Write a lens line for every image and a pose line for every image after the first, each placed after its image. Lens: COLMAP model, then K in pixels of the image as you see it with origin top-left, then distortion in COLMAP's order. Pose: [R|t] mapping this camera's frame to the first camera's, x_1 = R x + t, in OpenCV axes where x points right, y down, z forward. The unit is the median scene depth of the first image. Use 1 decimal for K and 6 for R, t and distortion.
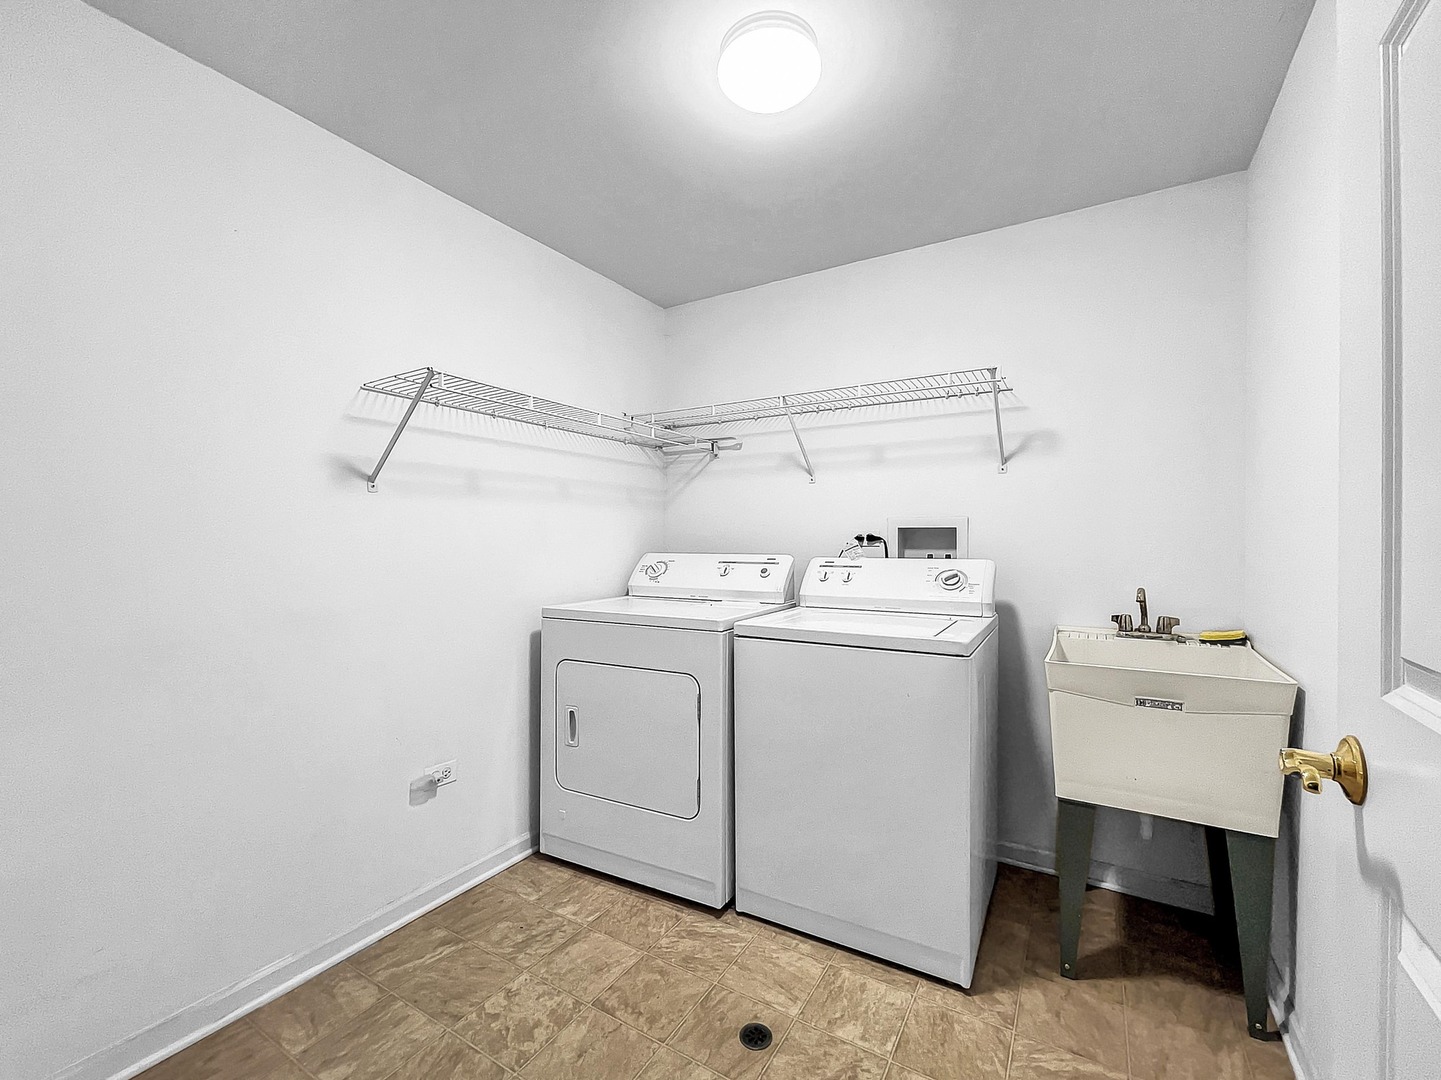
lens RADIAL K [[595.6, 0, 713.4], [0, 595.6, 547.4], [0, 0, 1]] dist [0.010167, 0.000128]
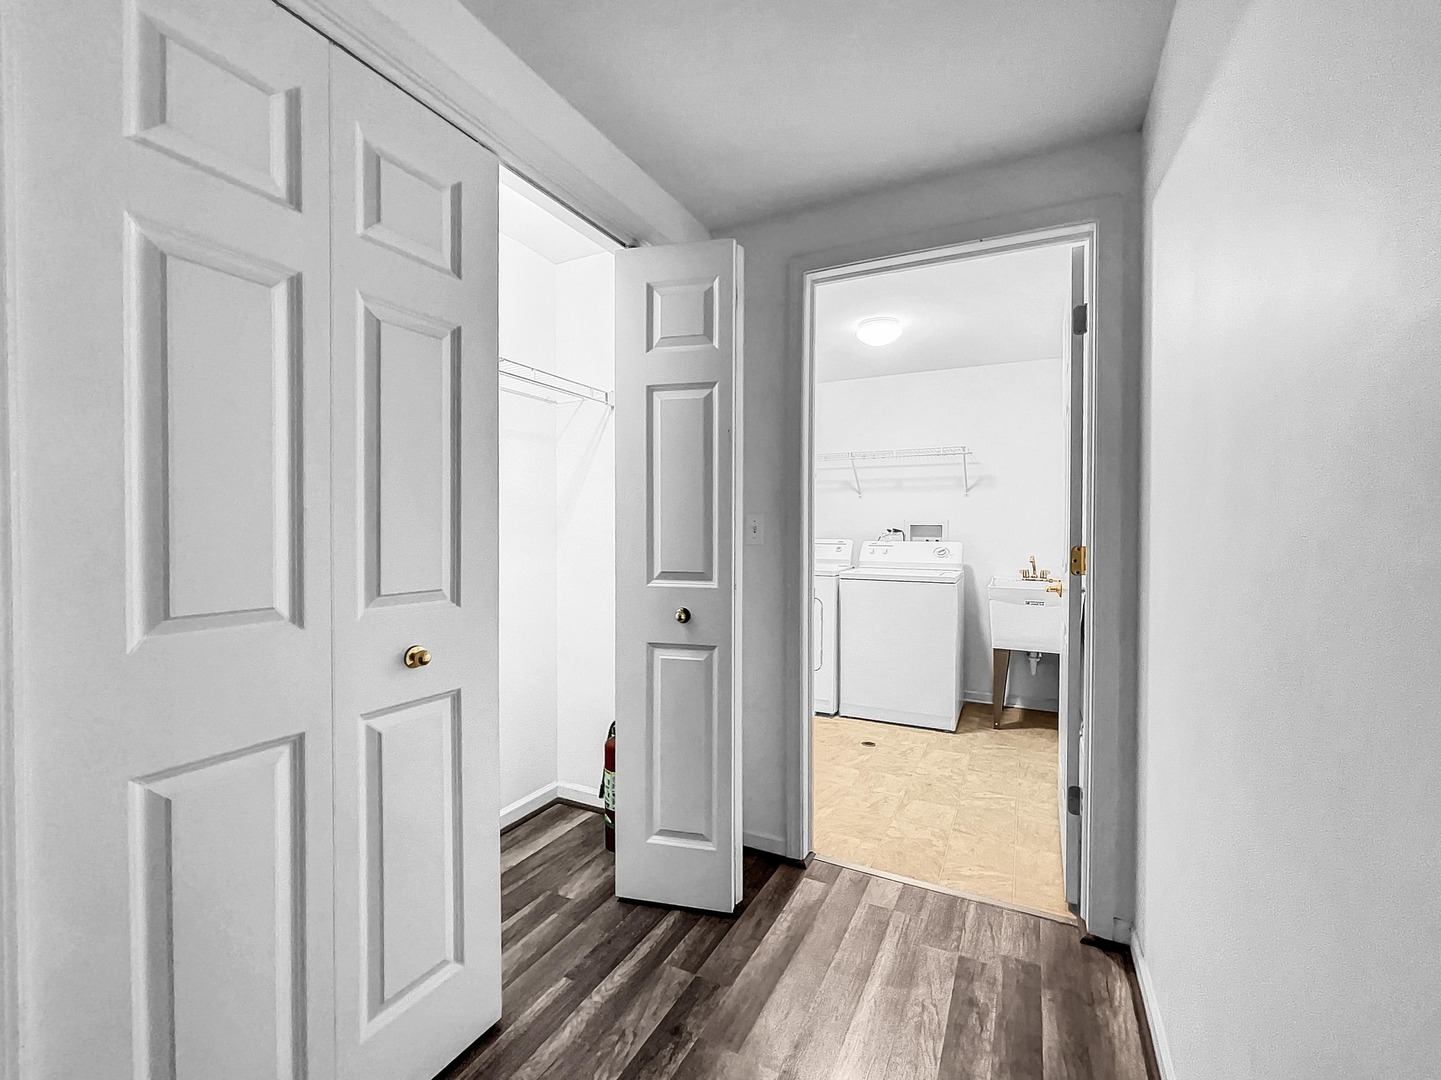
lens RADIAL K [[595.6, 0, 728.1], [0, 595.6, 533.5], [0, 0, 1]] dist [0.010167, 0.000128]
pose [[0.995511, 0.007311, 0.094359, -0.464360], [-0.006601, 0.999948, -0.007837, 0.013380], [-0.094412, 0.007179, 0.995507, -0.843261]]
